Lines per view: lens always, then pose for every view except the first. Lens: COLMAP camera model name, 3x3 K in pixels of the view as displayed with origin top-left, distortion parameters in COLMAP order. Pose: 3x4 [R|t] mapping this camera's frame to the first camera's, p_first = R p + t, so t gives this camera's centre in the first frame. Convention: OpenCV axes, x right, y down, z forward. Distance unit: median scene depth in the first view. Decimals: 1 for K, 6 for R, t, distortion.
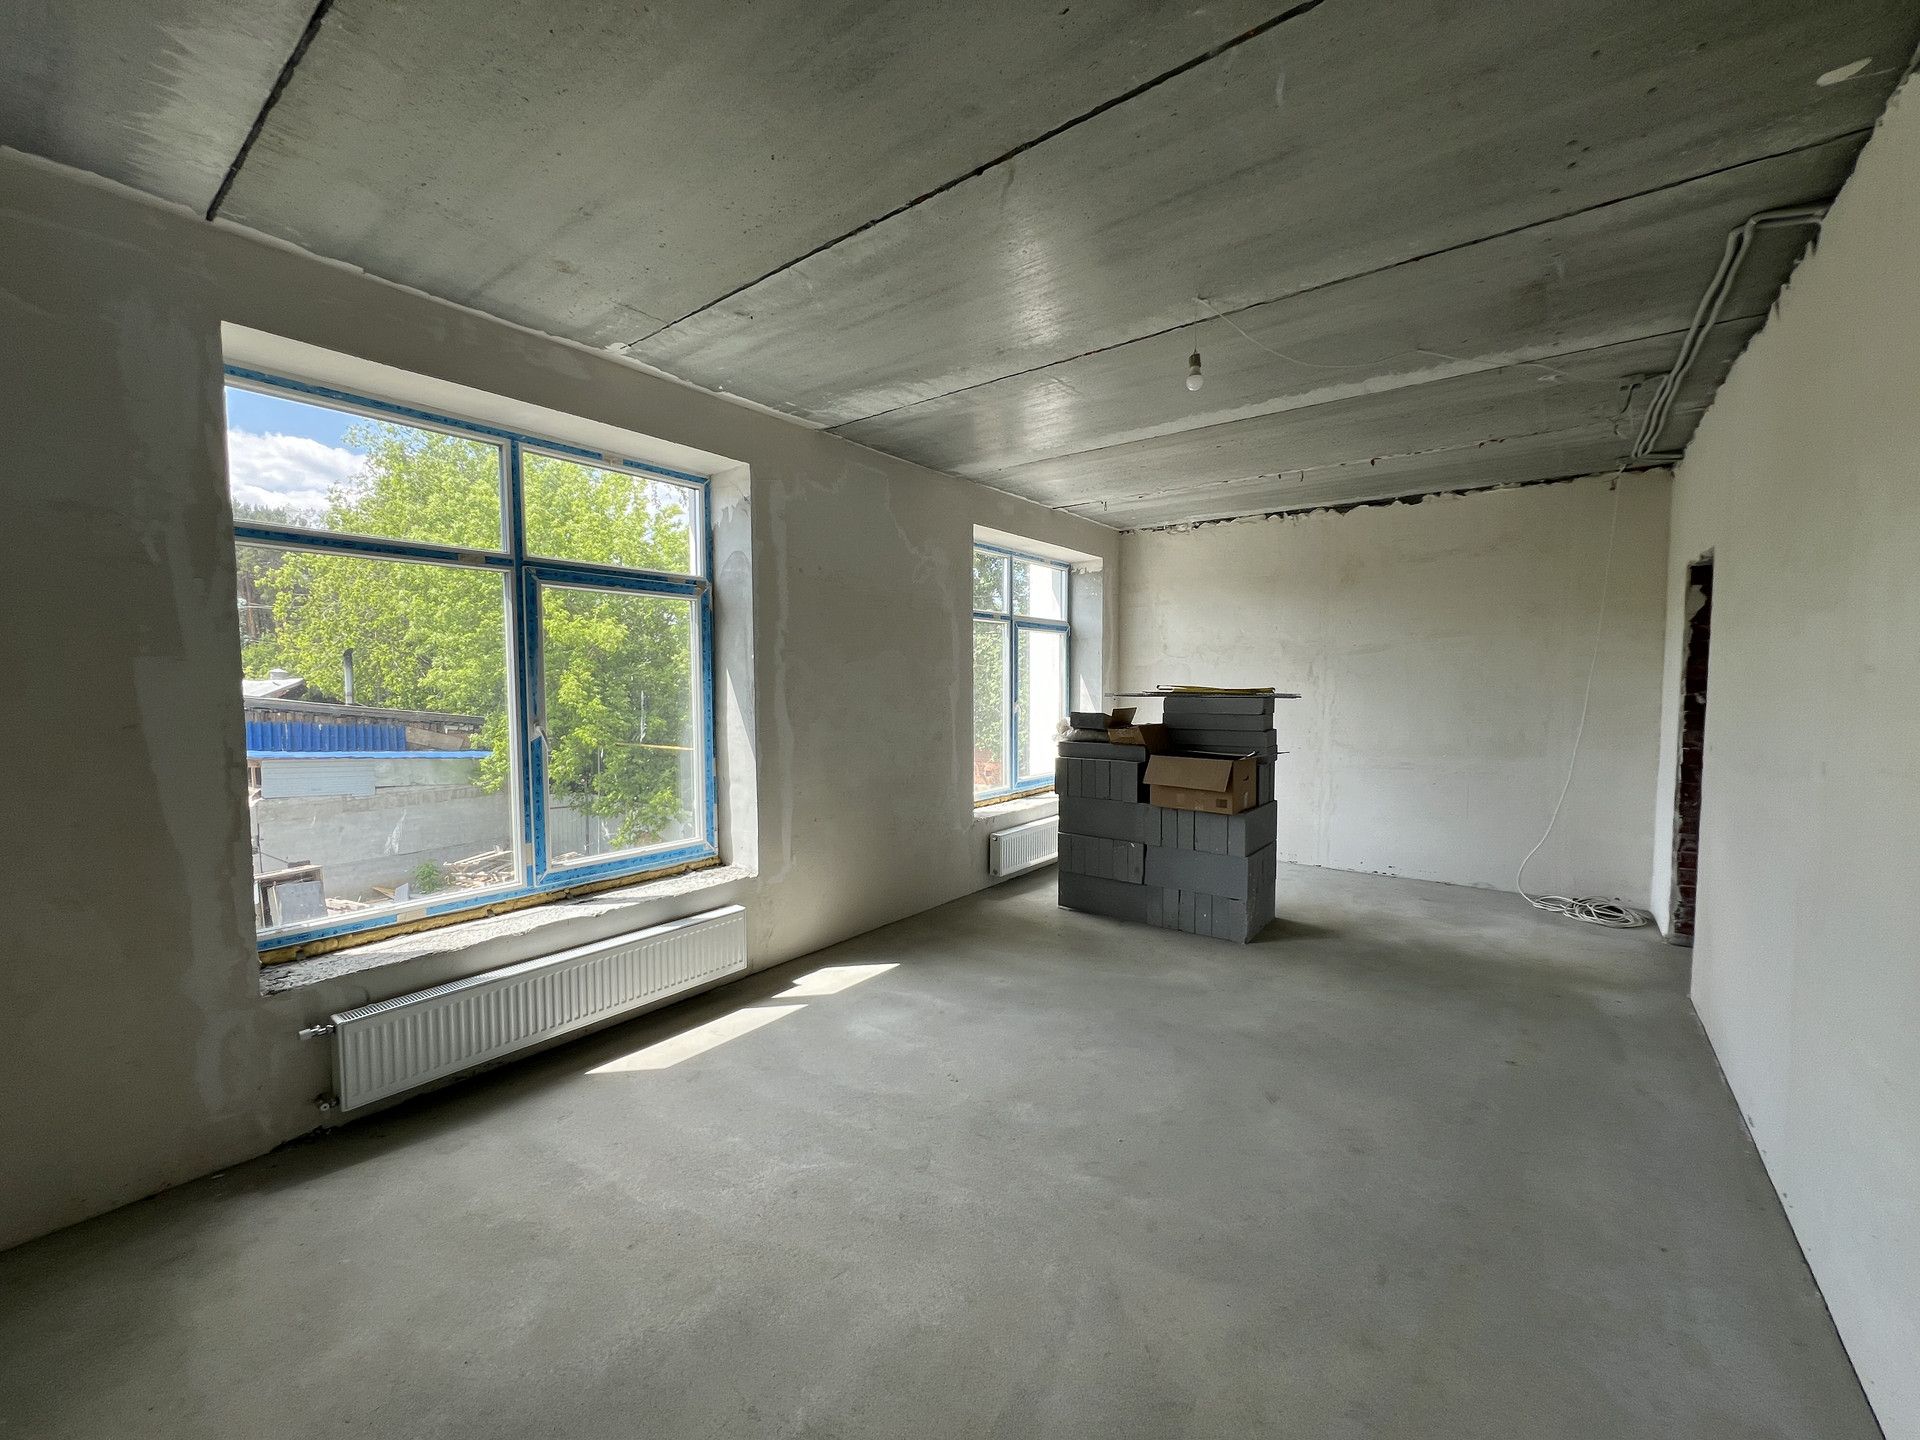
lens RADIAL K [[768.5, 0, 960.0], [0, 768.5, 720.0], [0, 0, 1]] dist [-0.013287, -0.000058]
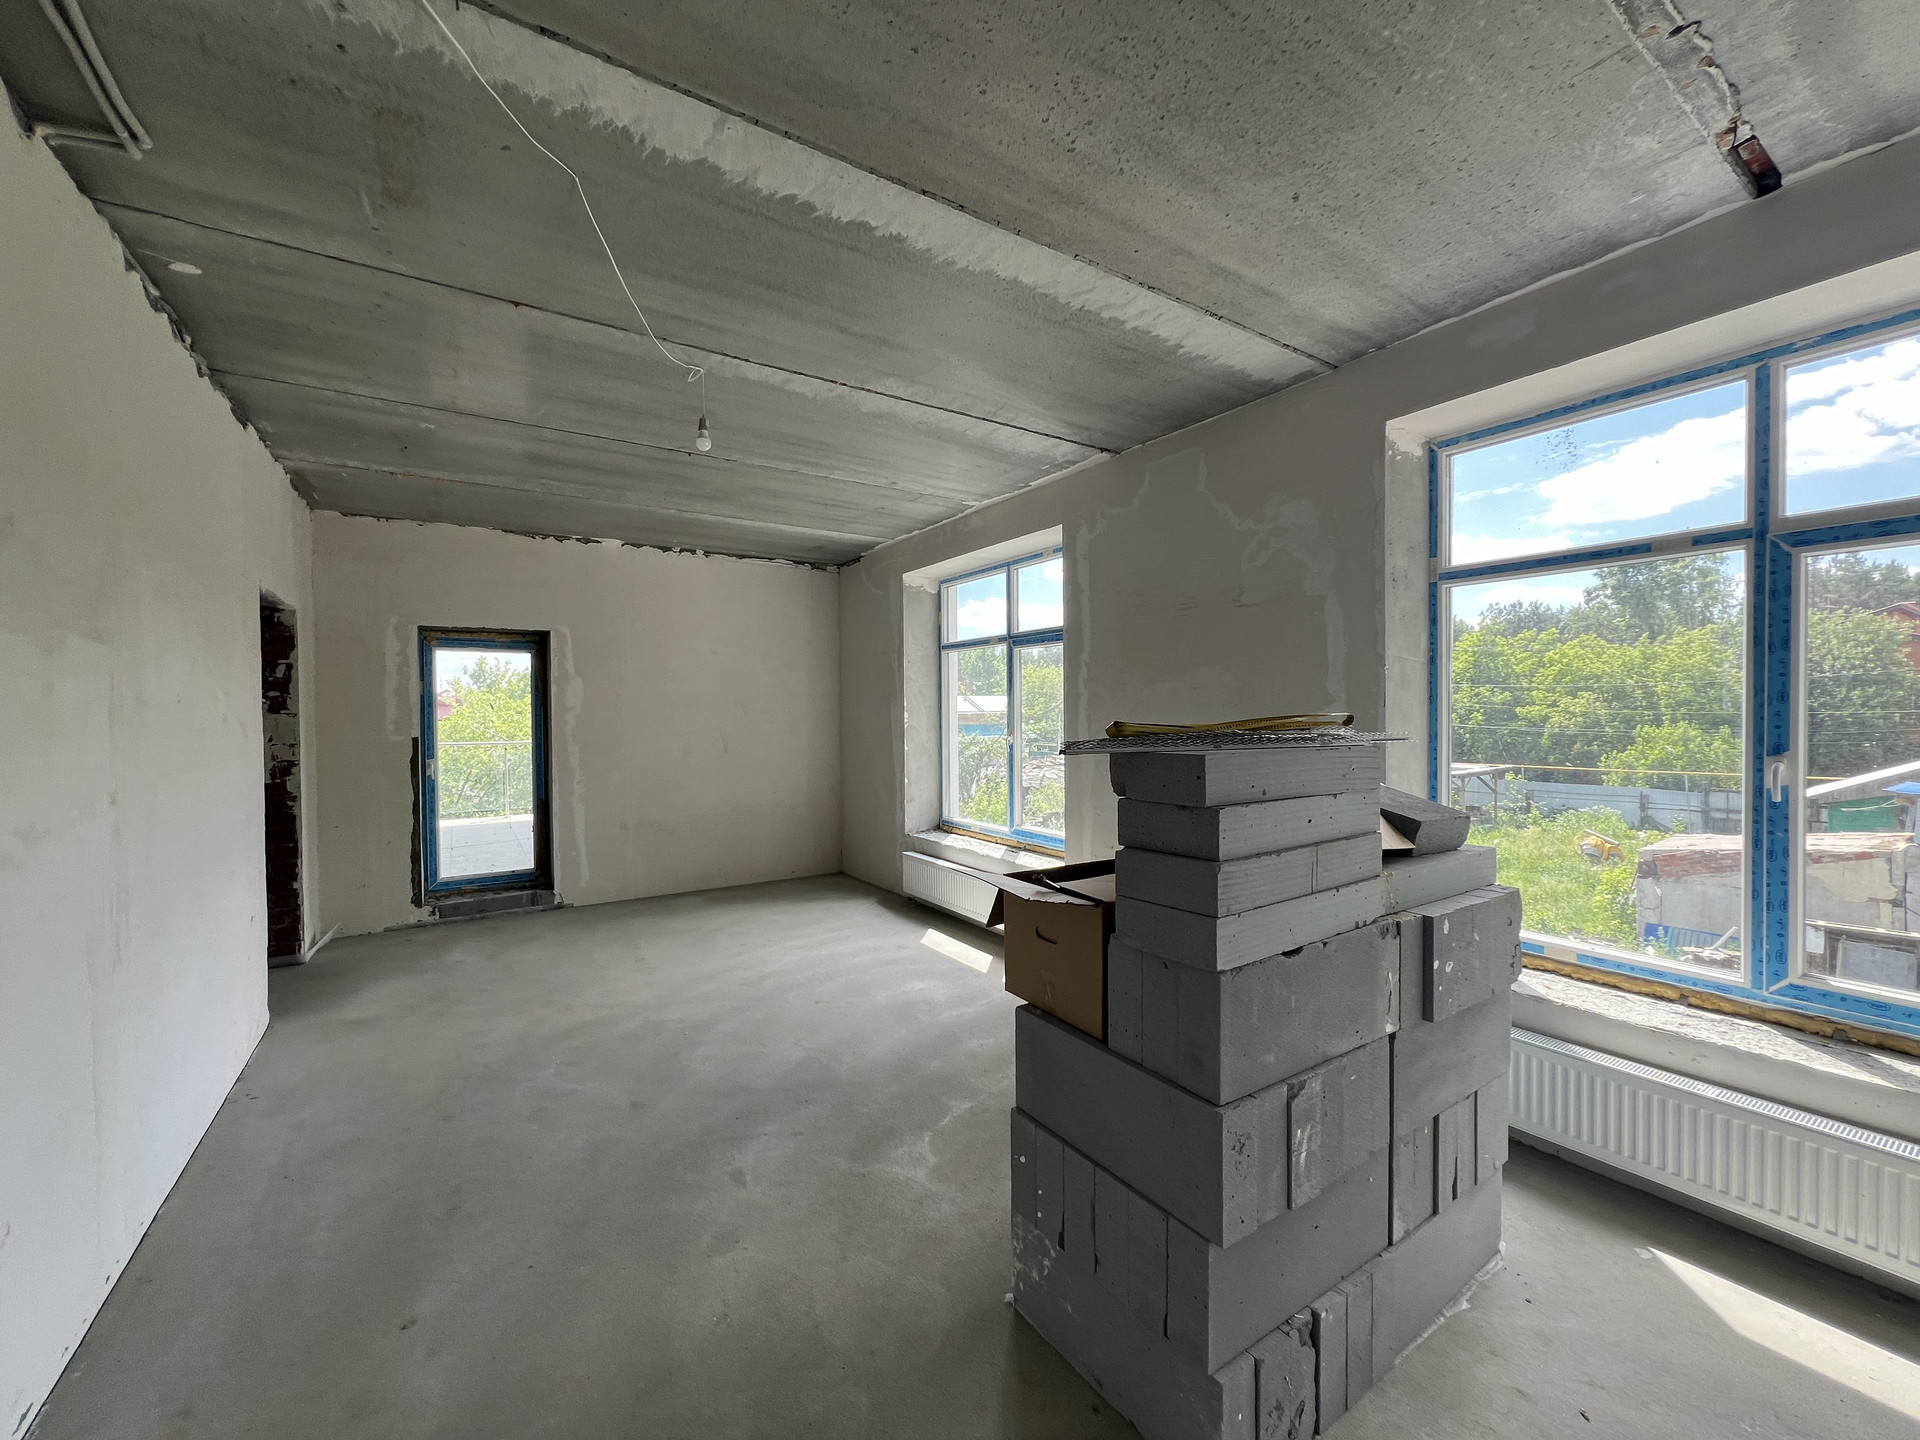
lens RADIAL K [[768.9, 0, 957.8], [0, 768.9, 721.1], [0, 0, 1]] dist [-0.001108, 0.000615]
pose [[-0.332440, 0.010950, -0.943061, 0.907157], [-0.044825, 0.998619, 0.027397, -0.056179], [0.942059, 0.051380, -0.331490, 1.263691]]
